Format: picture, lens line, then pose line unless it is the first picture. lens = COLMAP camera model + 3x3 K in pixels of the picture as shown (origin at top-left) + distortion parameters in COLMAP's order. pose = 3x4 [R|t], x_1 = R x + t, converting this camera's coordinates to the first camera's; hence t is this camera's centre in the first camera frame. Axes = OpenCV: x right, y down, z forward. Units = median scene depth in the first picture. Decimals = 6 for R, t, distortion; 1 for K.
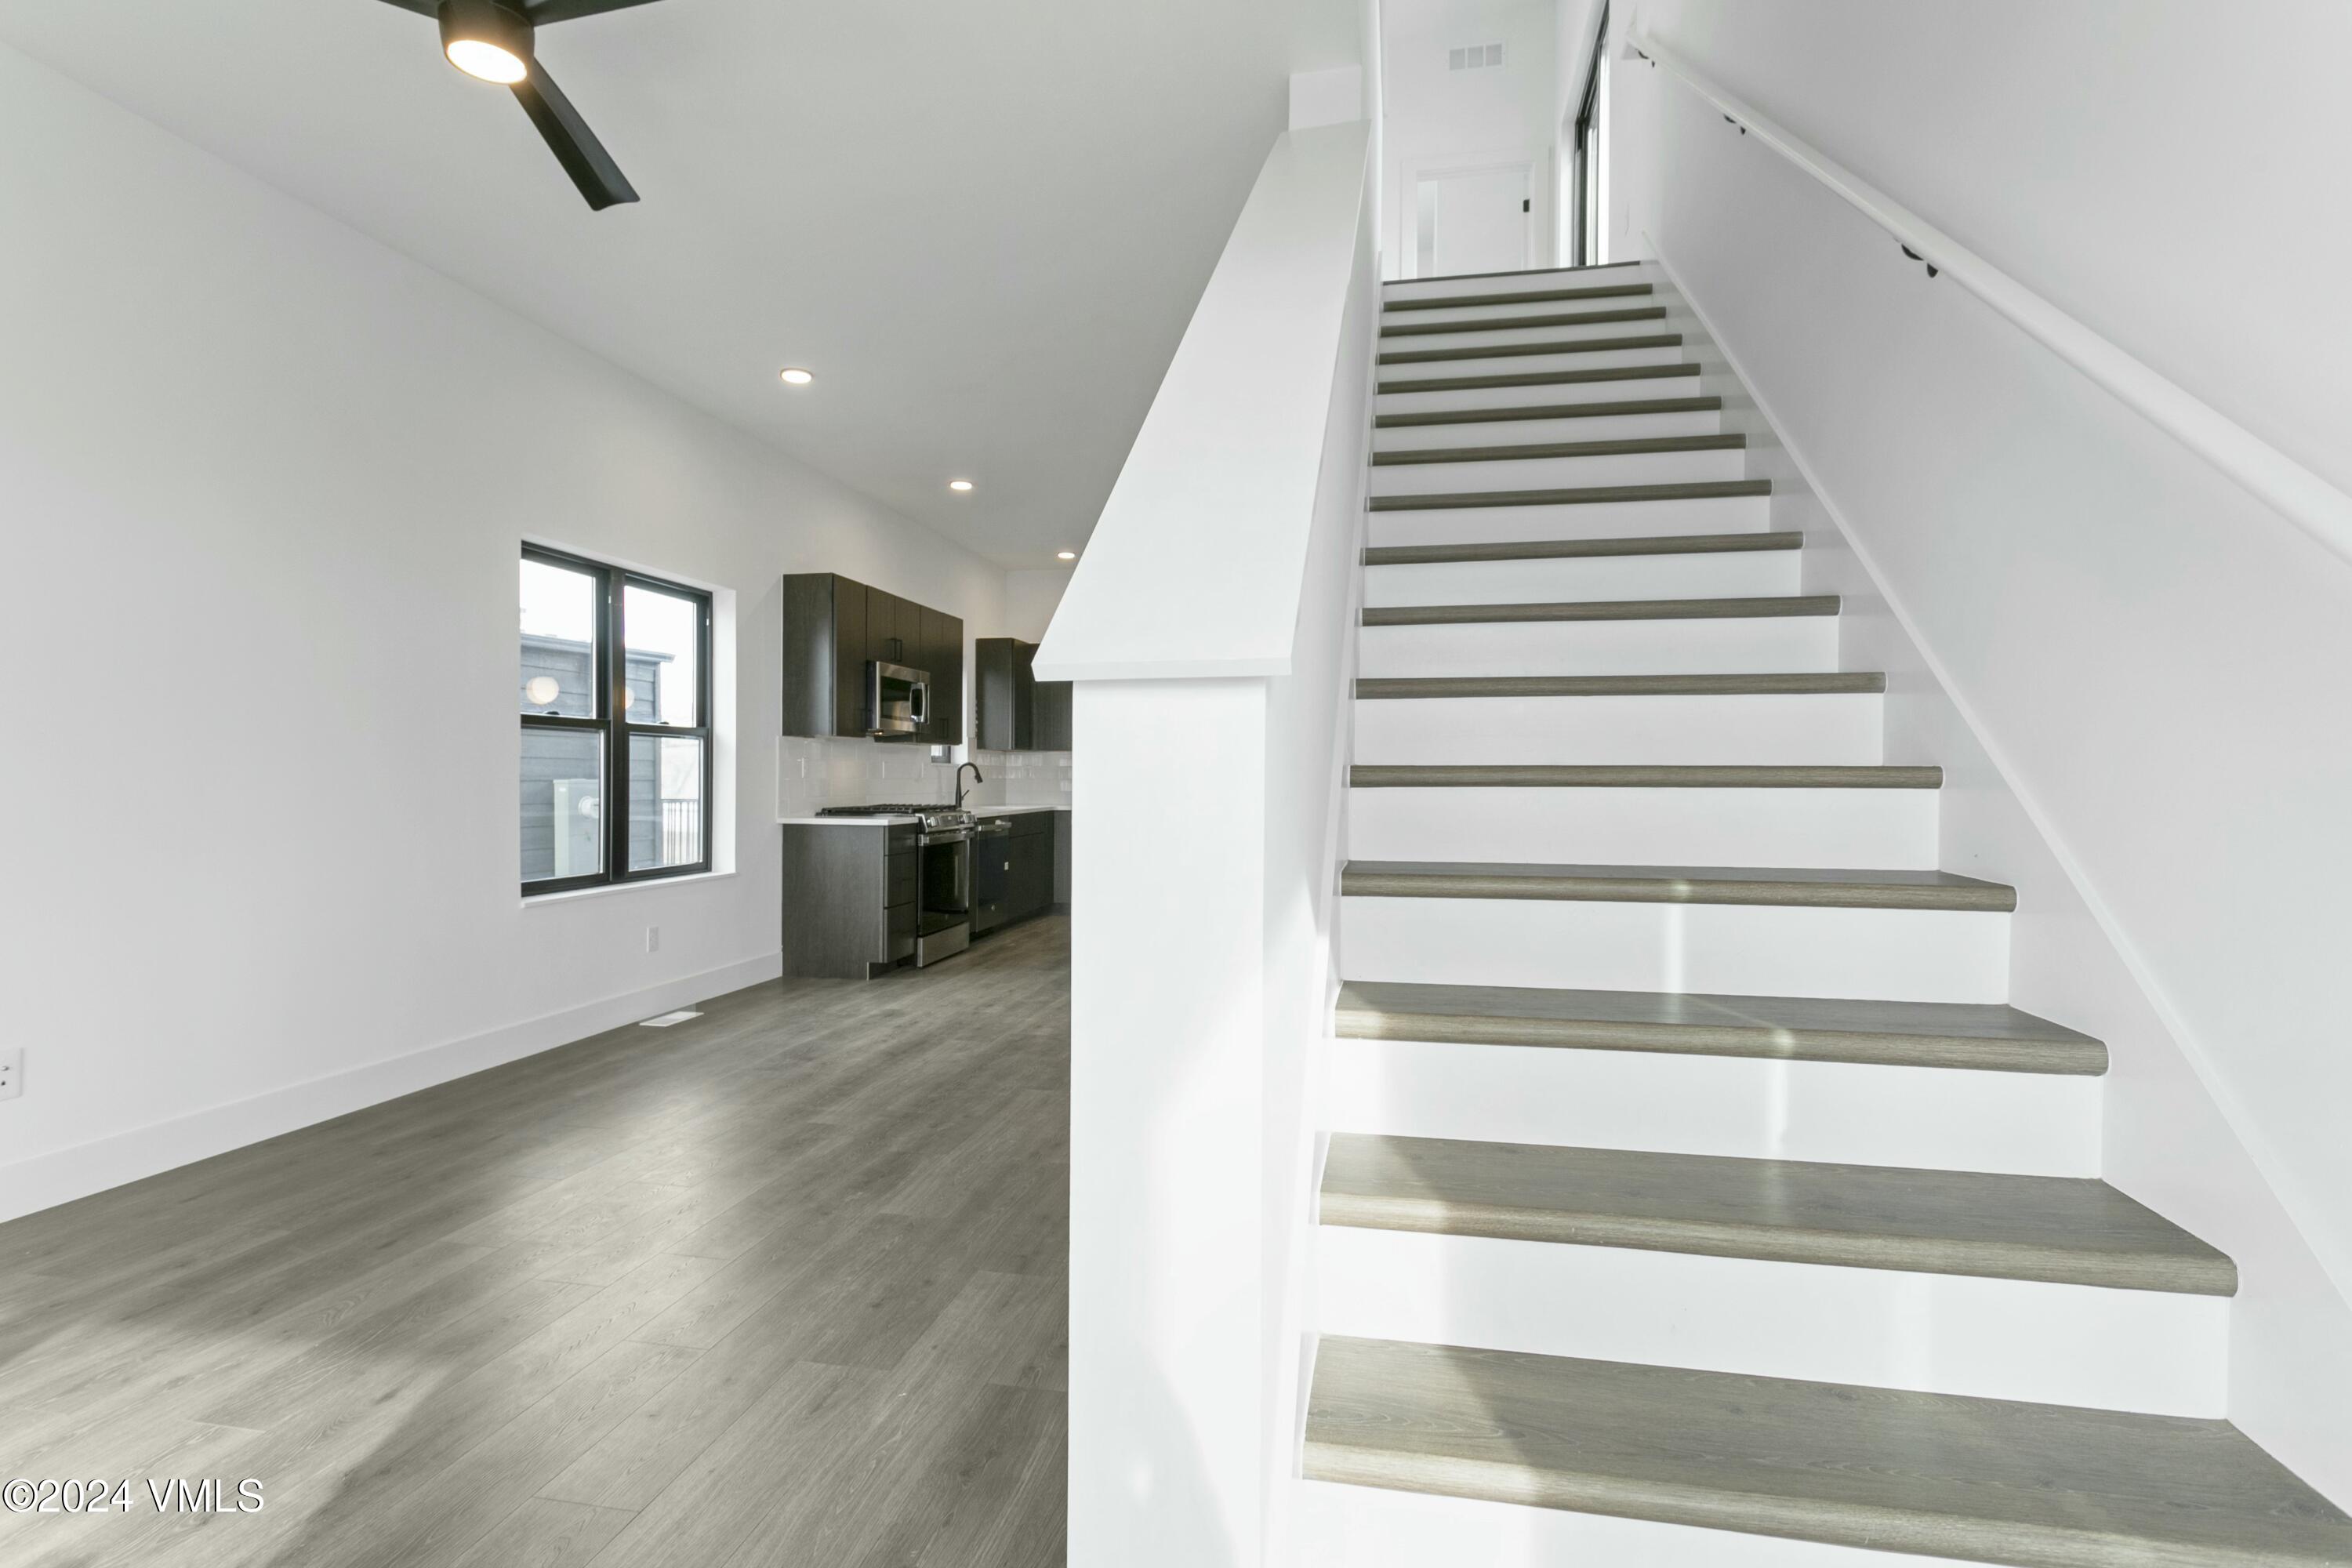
lens RADIAL K [[1151.5, 0, 1192.7], [0, 1151.5, 780.8], [0, 0, 1]] dist [-0.004094, -0.000255]
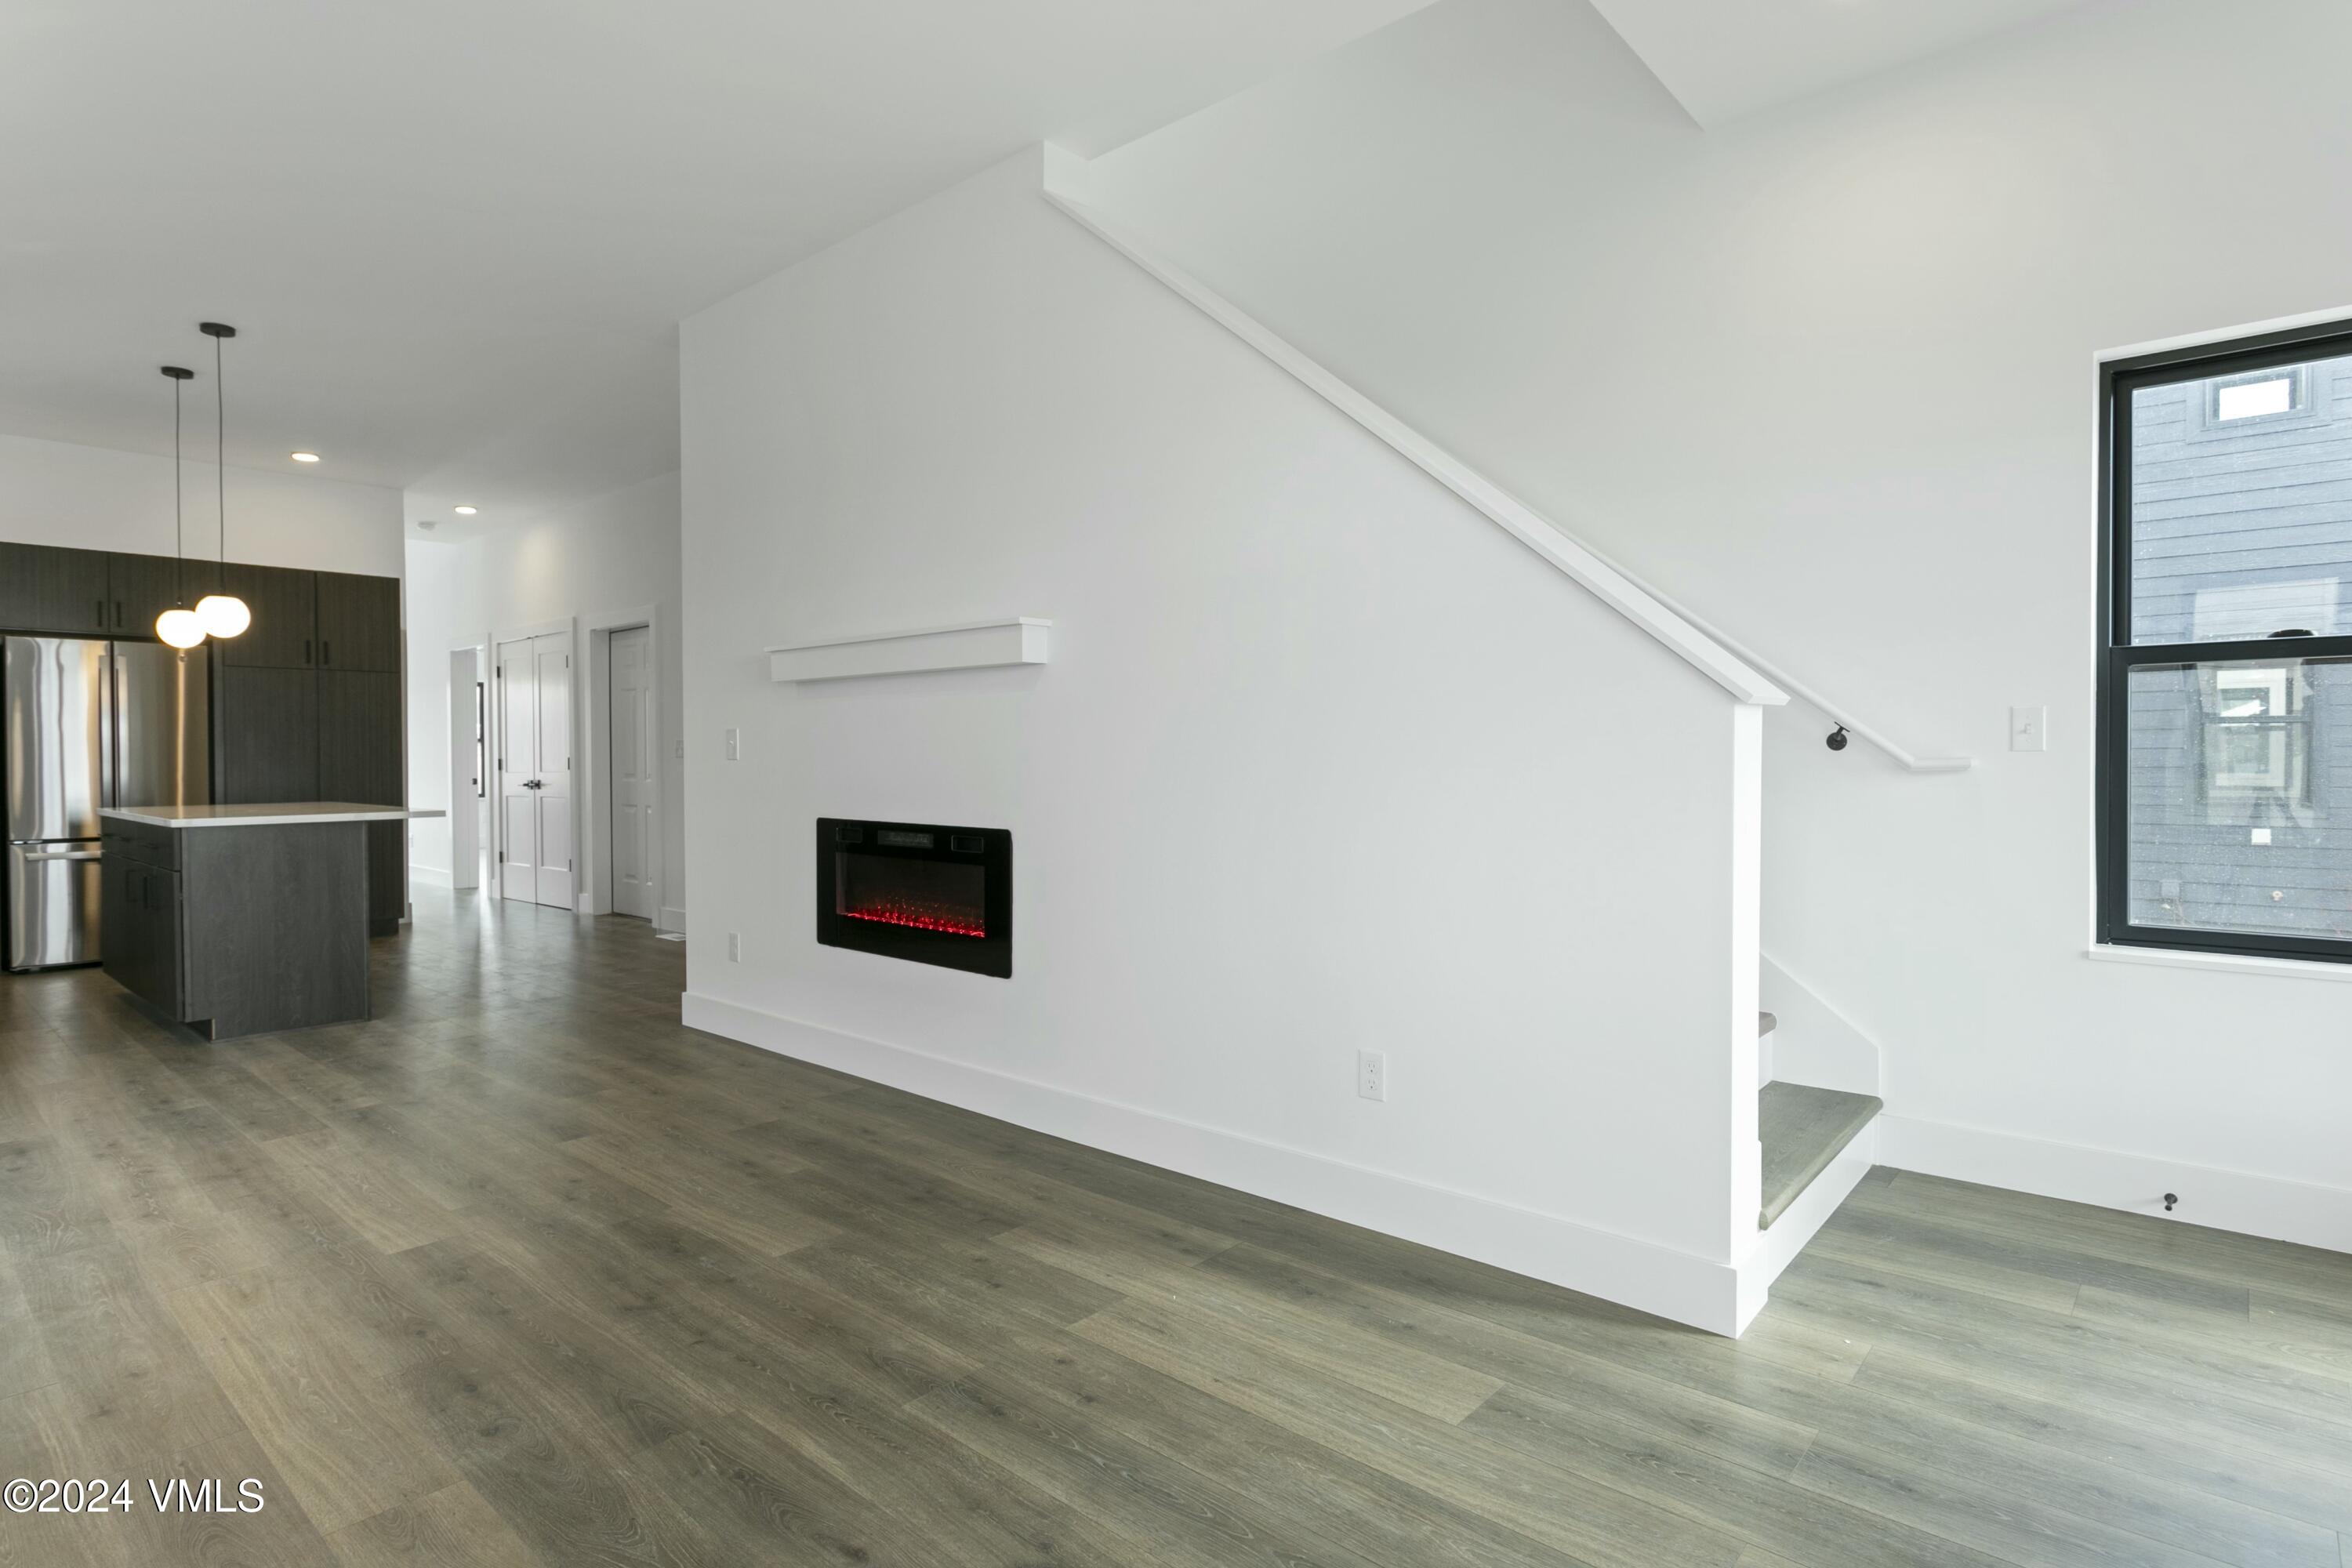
lens RADIAL K [[1195.2, 0, 1174.7], [0, 1195.2, 794.3], [0, 0, 1]] dist [-0.013562, -0.000356]
pose [[0.504522, -0.034874, 0.862694, -0.527103], [0.005838, 0.999299, 0.036982, -0.004779], [-0.863379, -0.013621, 0.504372, 0.170155]]
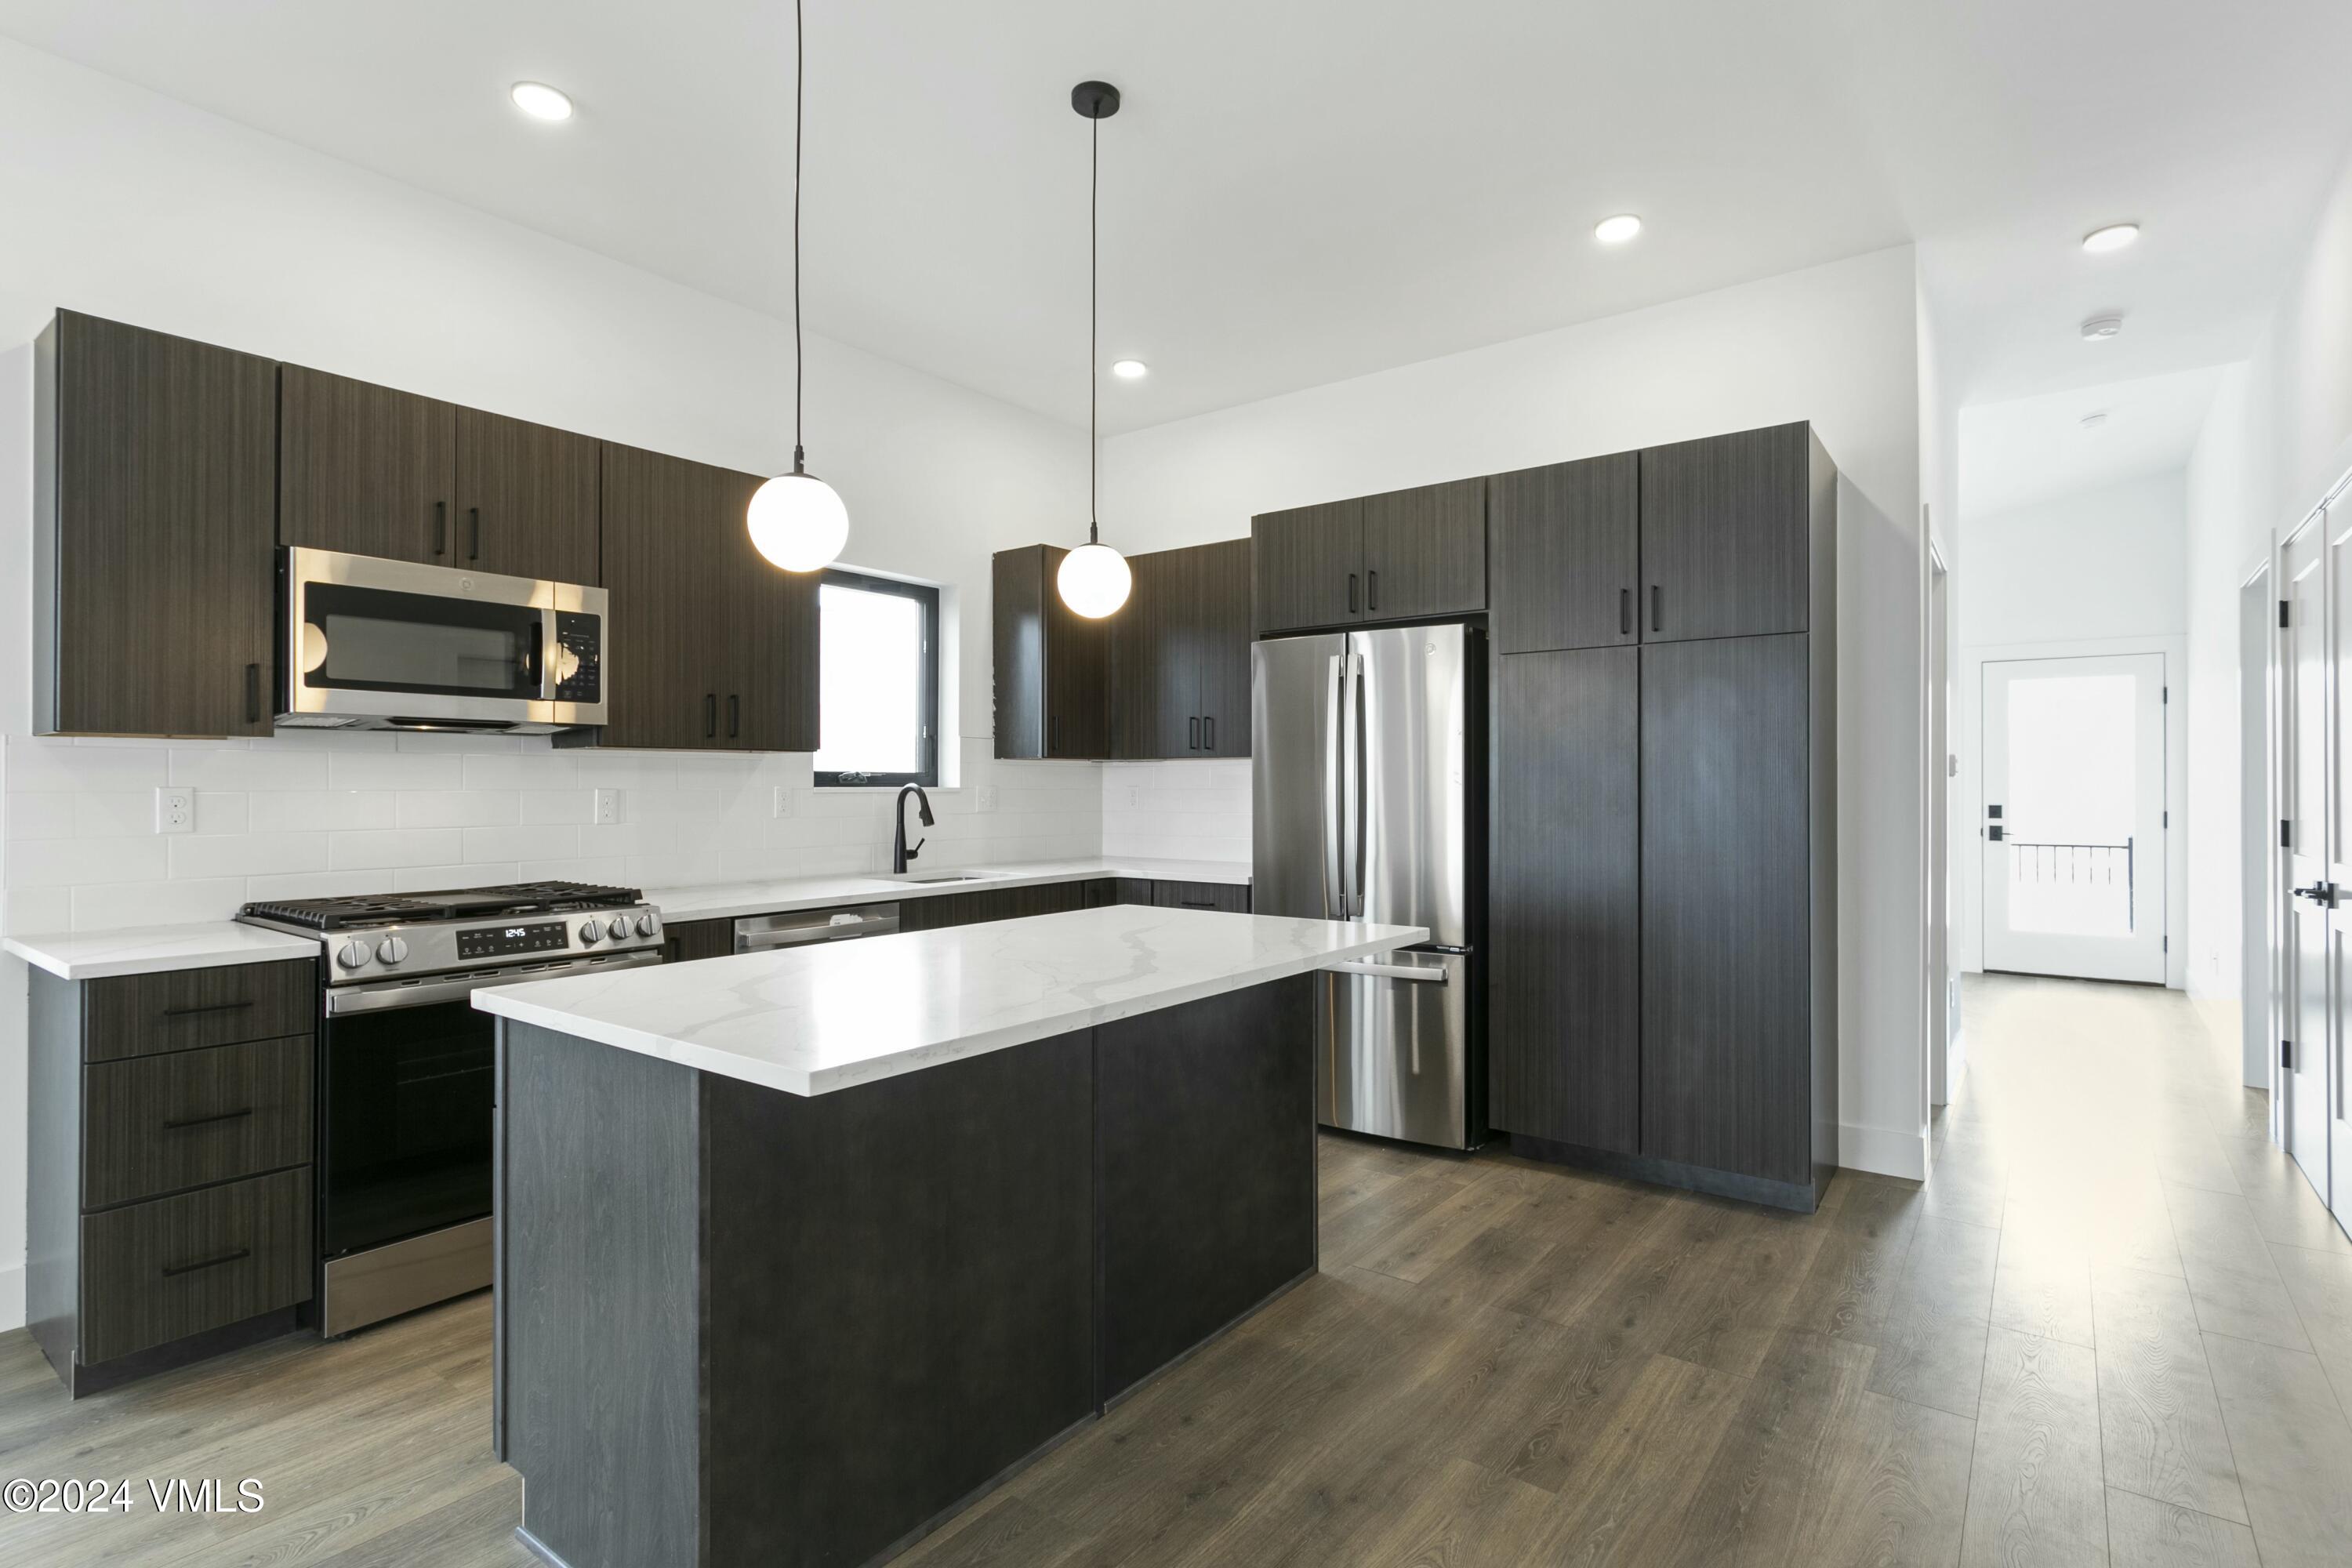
lens RADIAL K [[1151.5, 0, 1179.9], [0, 1151.5, 775.0], [0, 0, 1]] dist [-0.004094, -0.000255]
pose [[0.895448, -0.021758, -0.444634, 0.246845], [0.007489, 0.999400, -0.033823, -0.010533], [0.445103, 0.026957, 0.895073, 1.054394]]
